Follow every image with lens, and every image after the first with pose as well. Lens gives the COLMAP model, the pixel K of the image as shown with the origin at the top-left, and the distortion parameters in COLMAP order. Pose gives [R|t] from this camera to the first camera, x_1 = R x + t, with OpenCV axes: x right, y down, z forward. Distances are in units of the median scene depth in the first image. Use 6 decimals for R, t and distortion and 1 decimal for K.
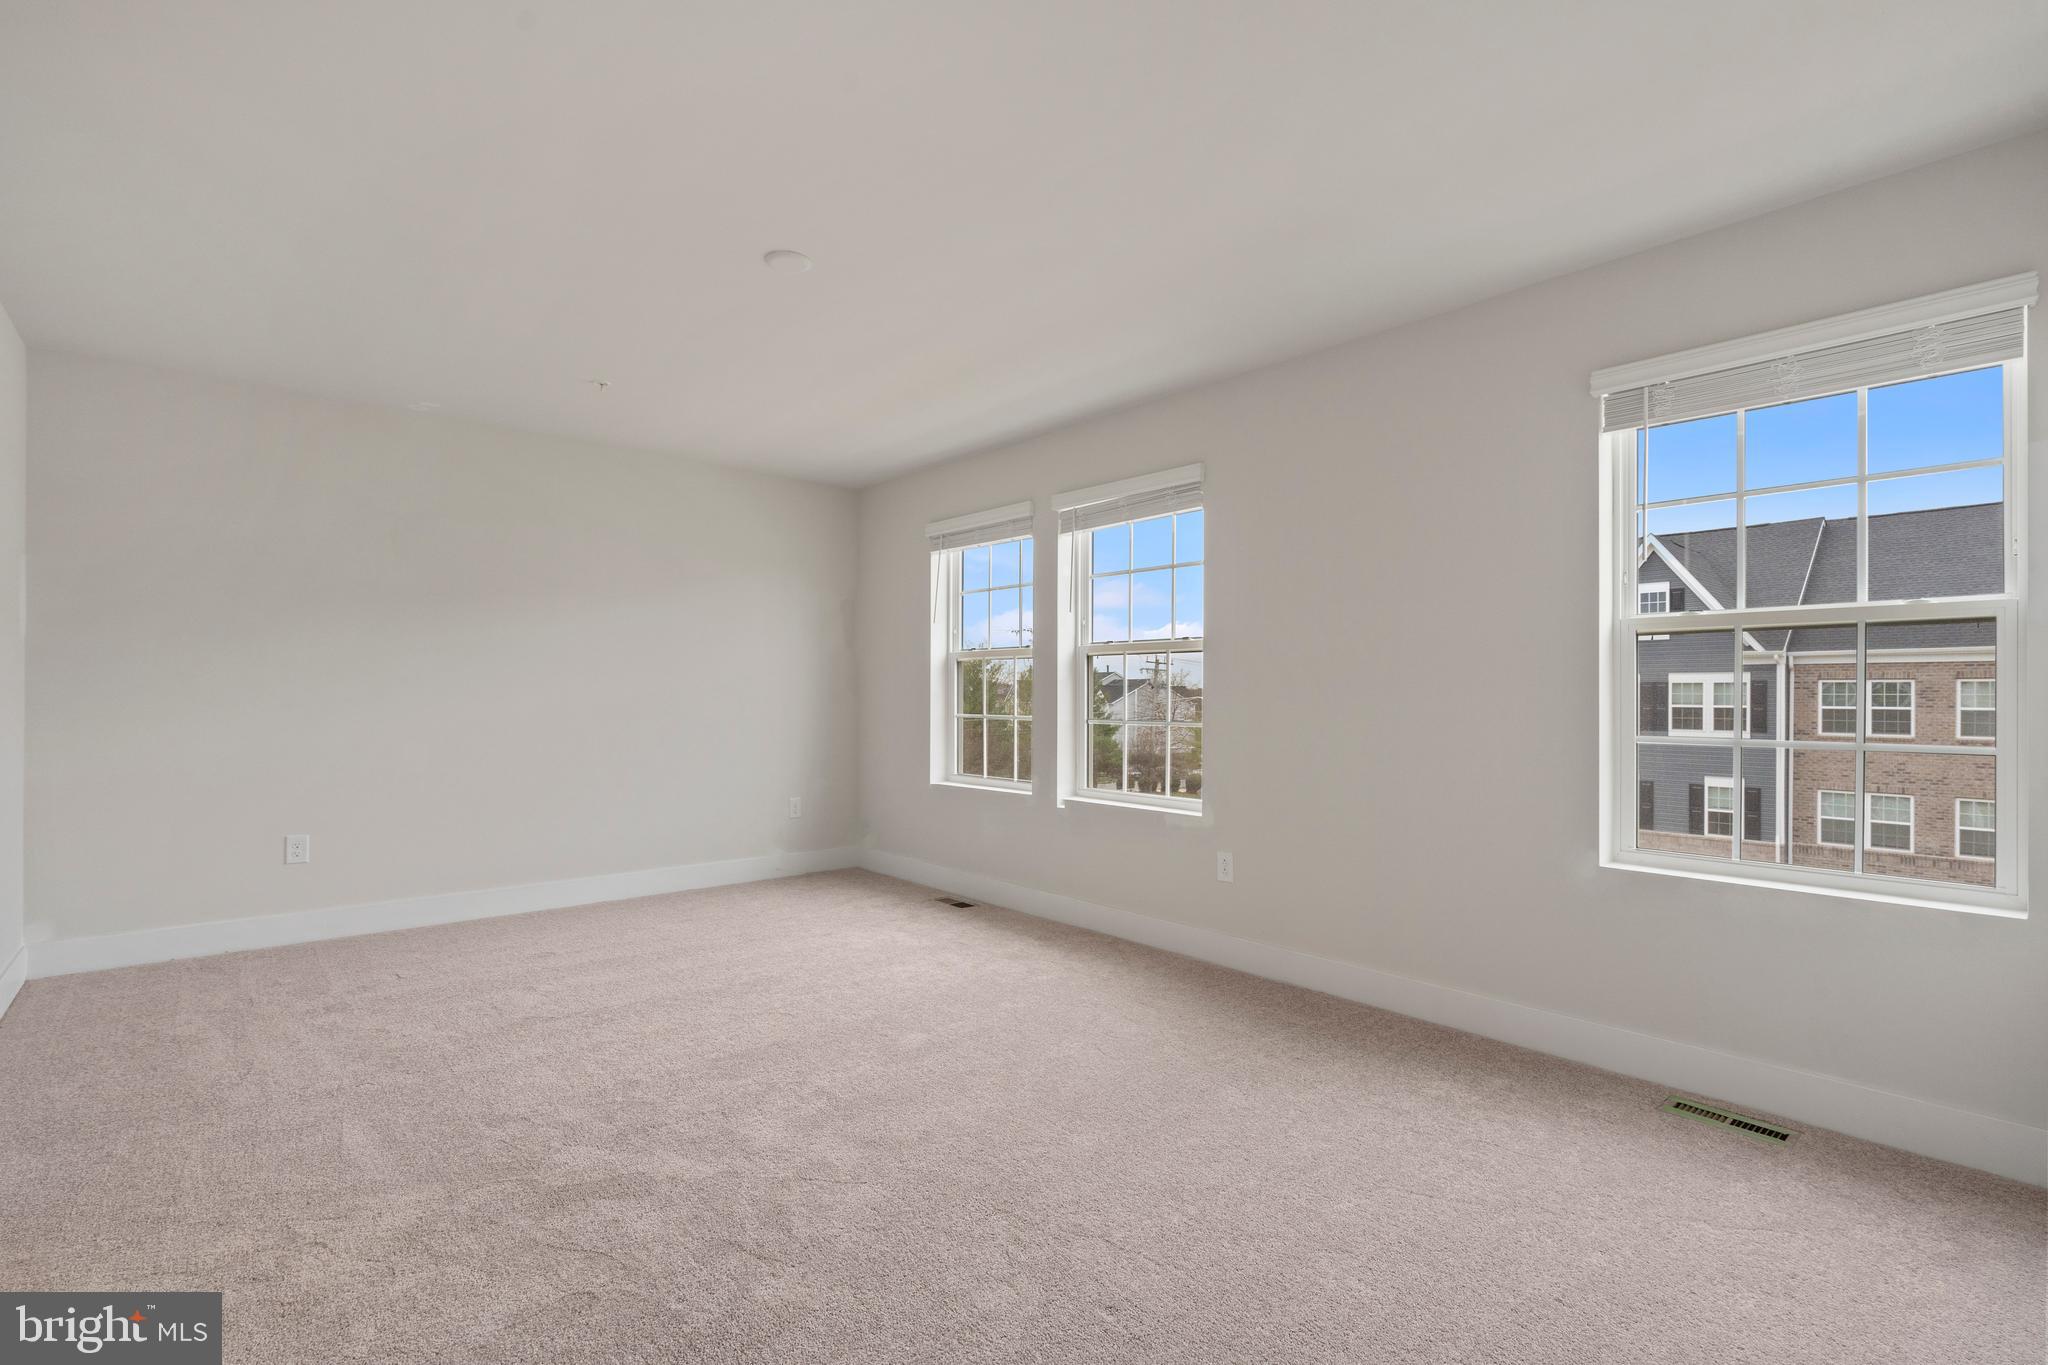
lens RADIAL K [[913.6, 0, 1020.8], [0, 913.6, 691.5], [0, 0, 1]] dist [-0.003744, -0.000255]
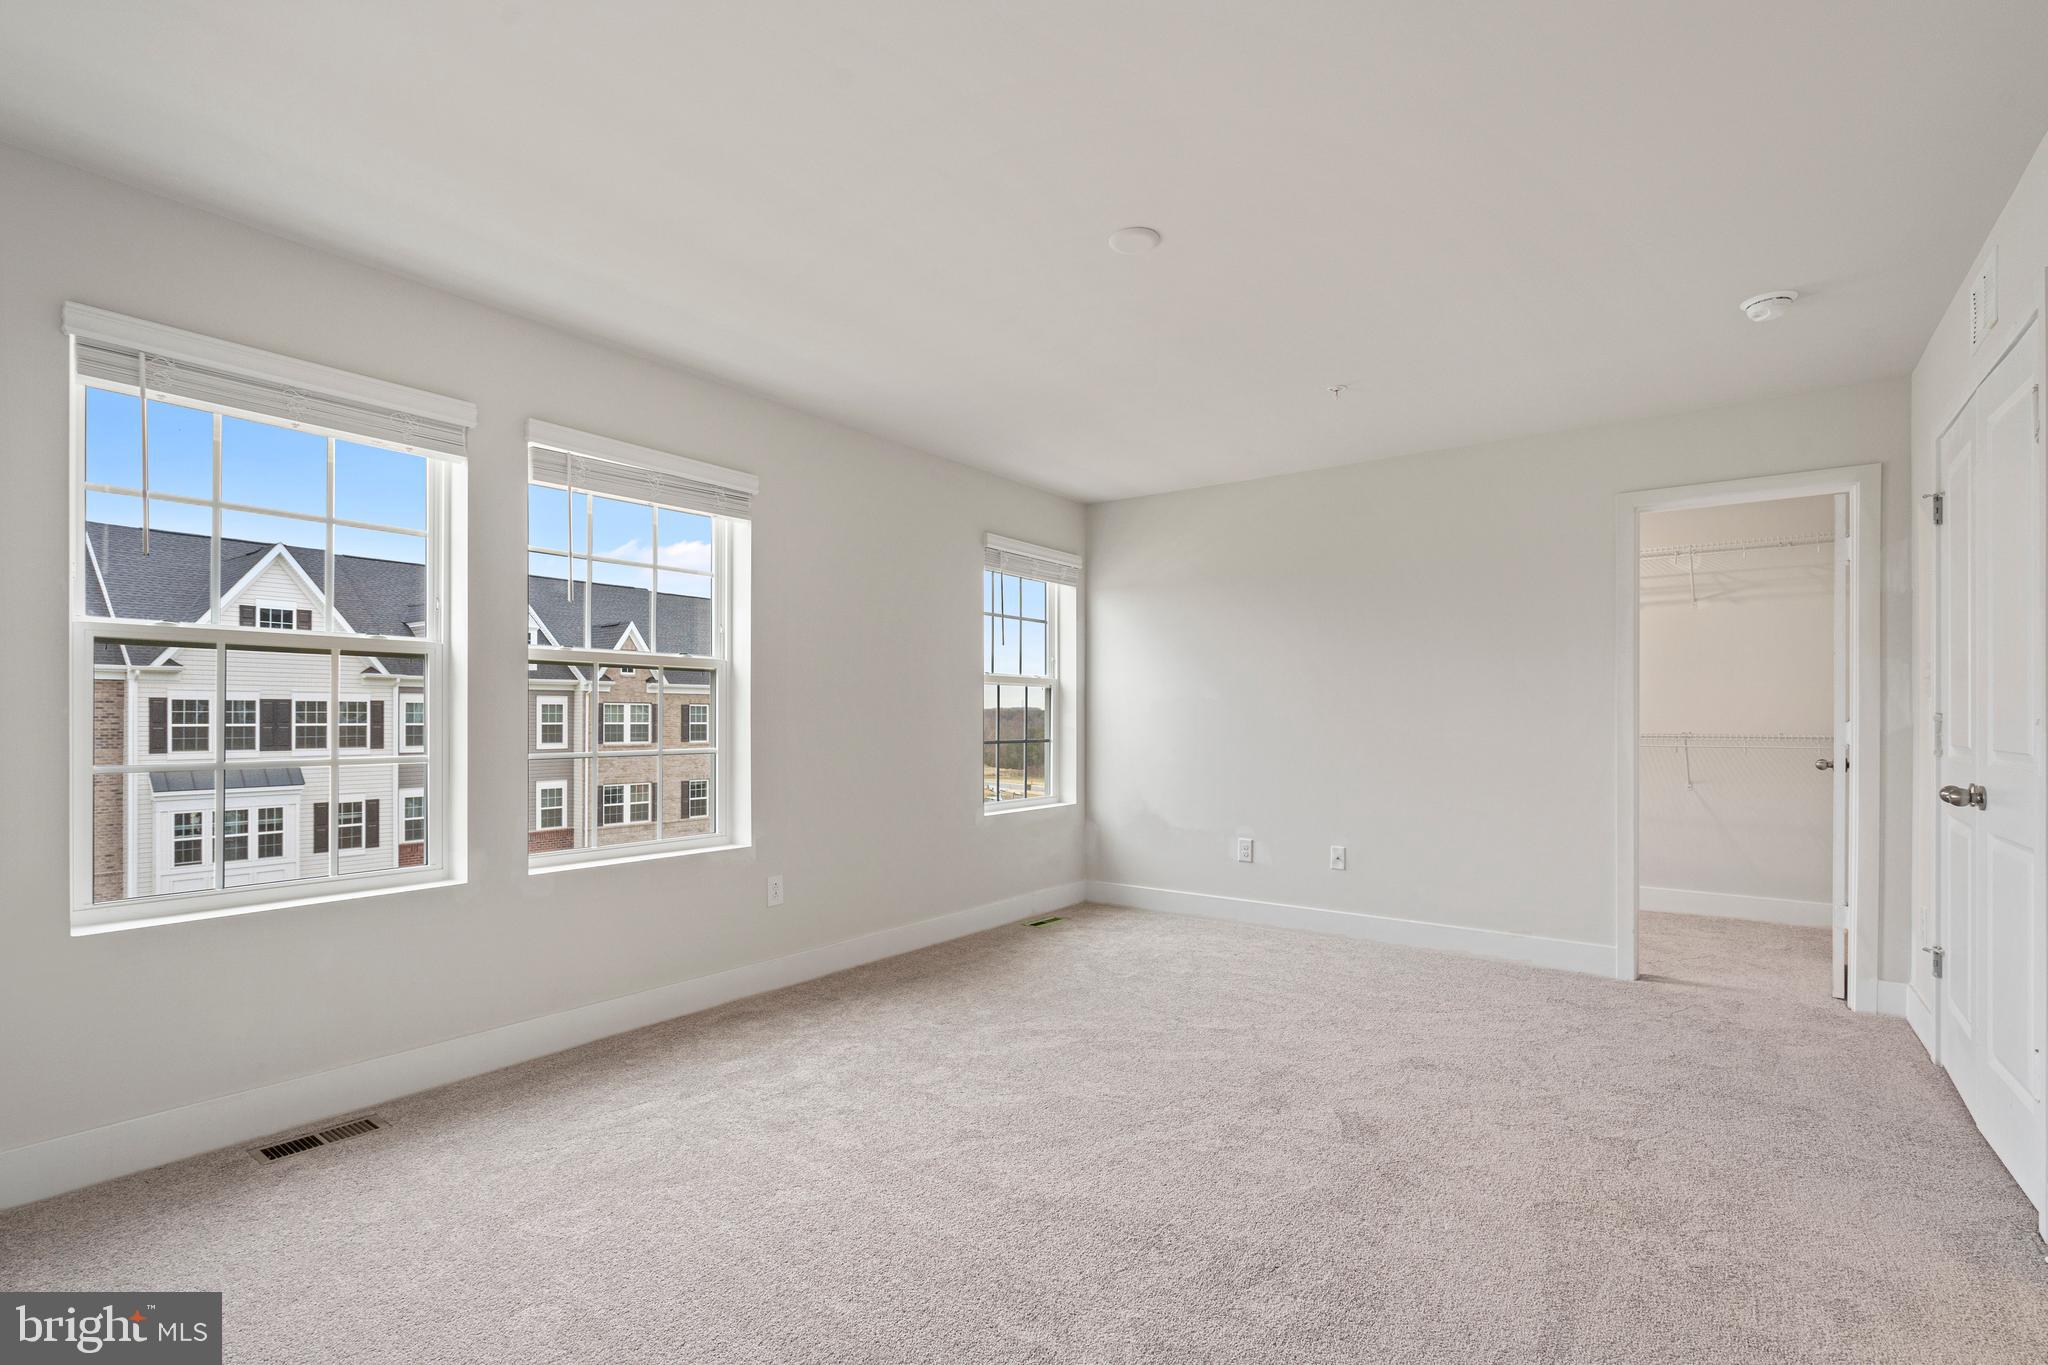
lens RADIAL K [[946.7, 0, 1019.0], [0, 946.7, 700.3], [0, 0, 1]] dist [0.003863, 0.000535]
pose [[-0.198063, 0.011683, 0.980120, -0.687490], [-0.006947, 0.999887, -0.013322, -0.003263], [-0.980165, -0.009448, -0.197960, 0.767391]]
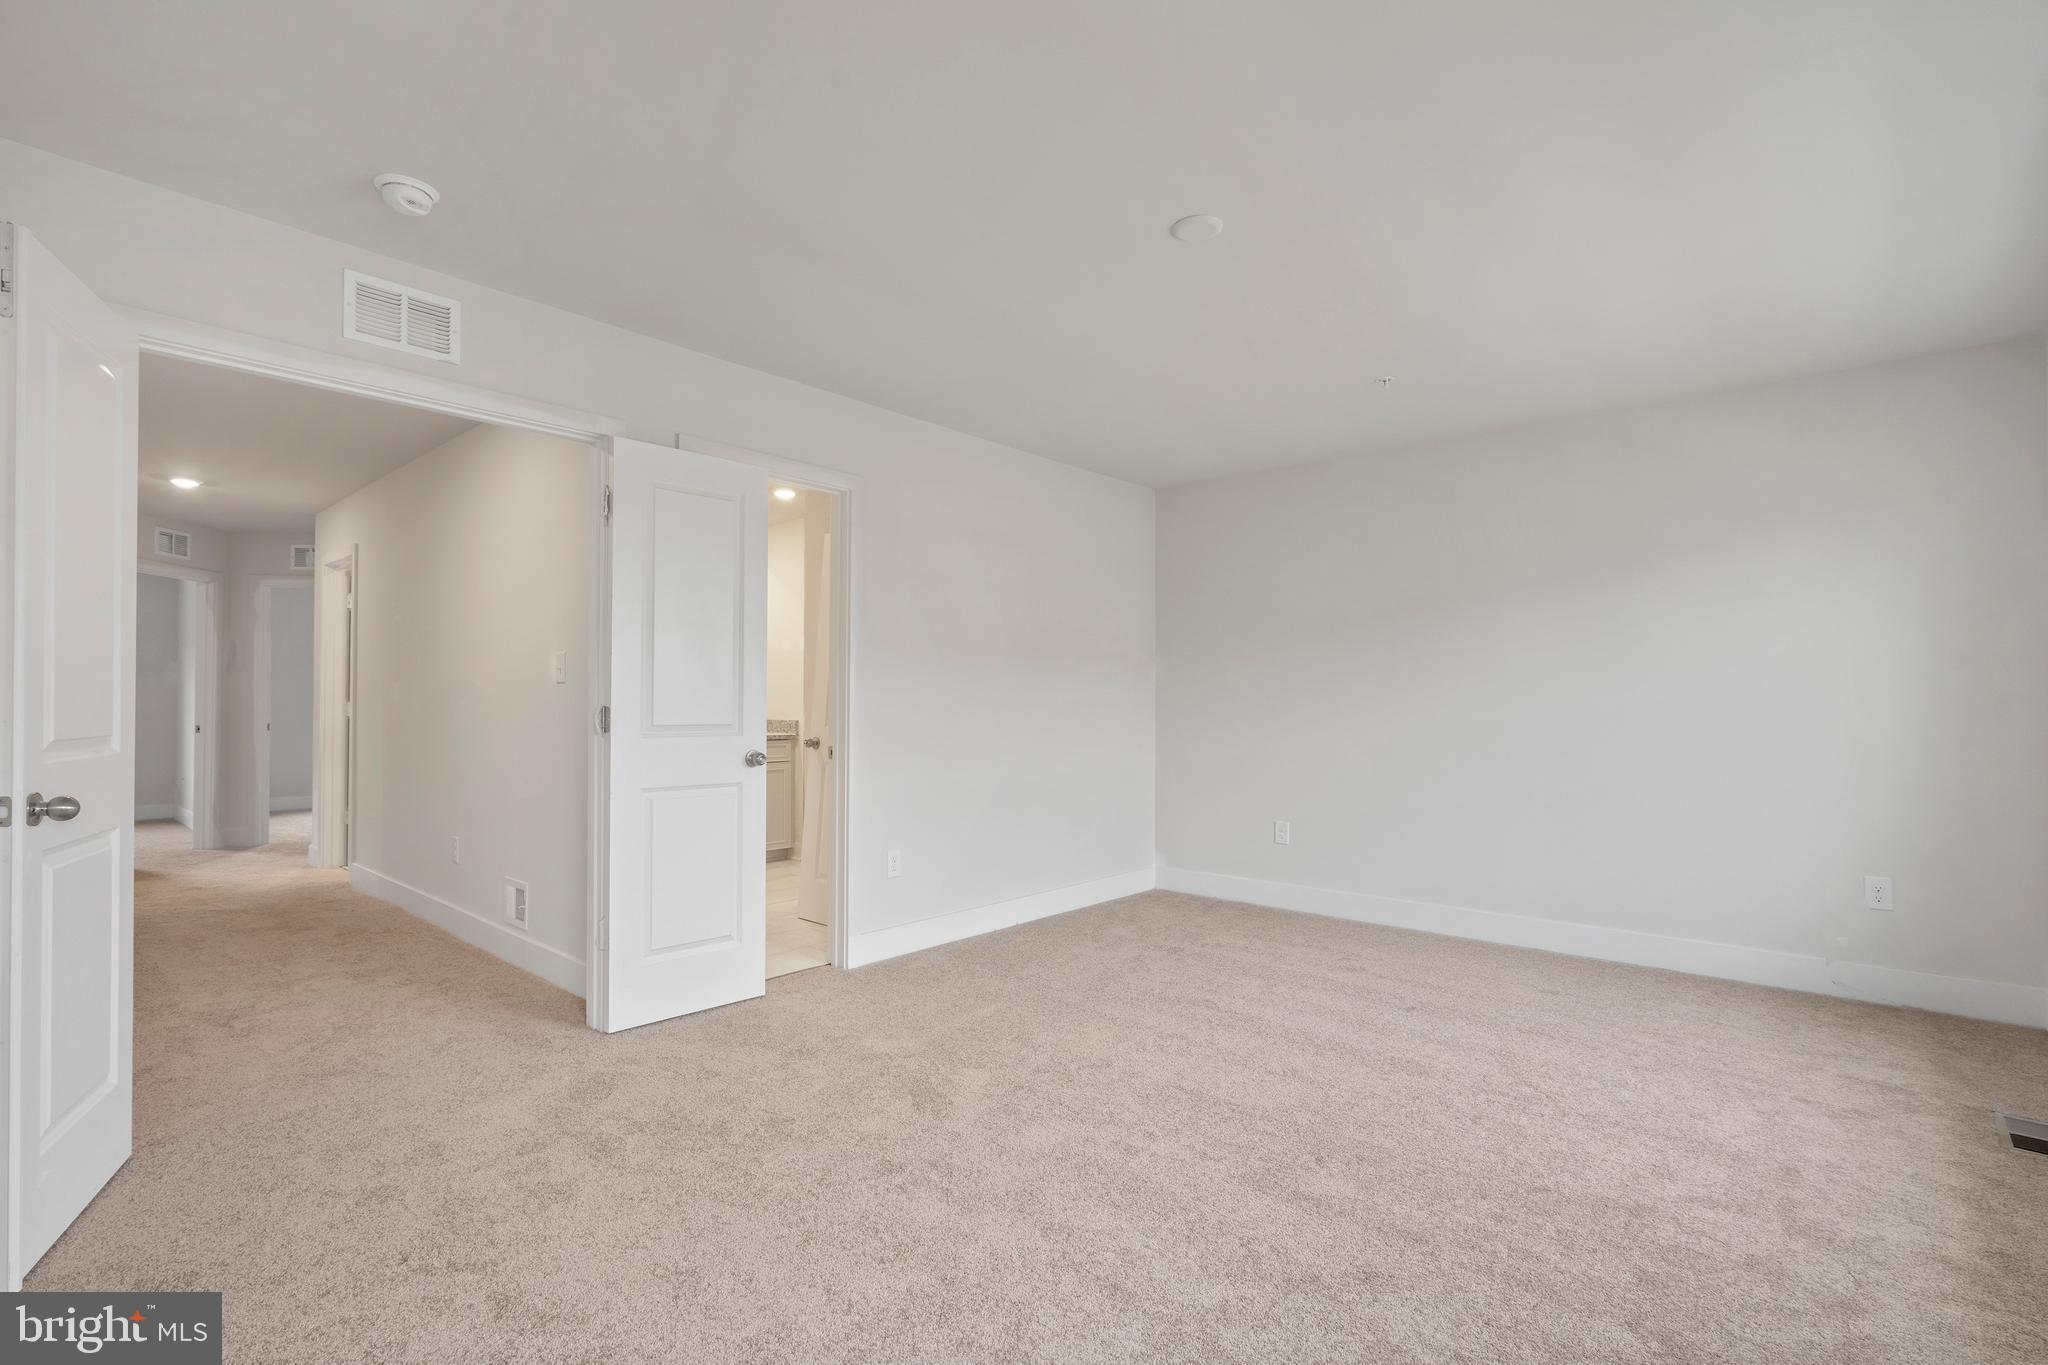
lens RADIAL K [[946.7, 0, 1019.0], [0, 946.7, 700.3], [0, 0, 1]] dist [0.003863, 0.000535]
pose [[0.127991, -0.006129, -0.991756, 0.384777], [0.000537, 0.999981, -0.006110, 0.001541], [0.991775, 0.000249, 0.127992, 0.424769]]
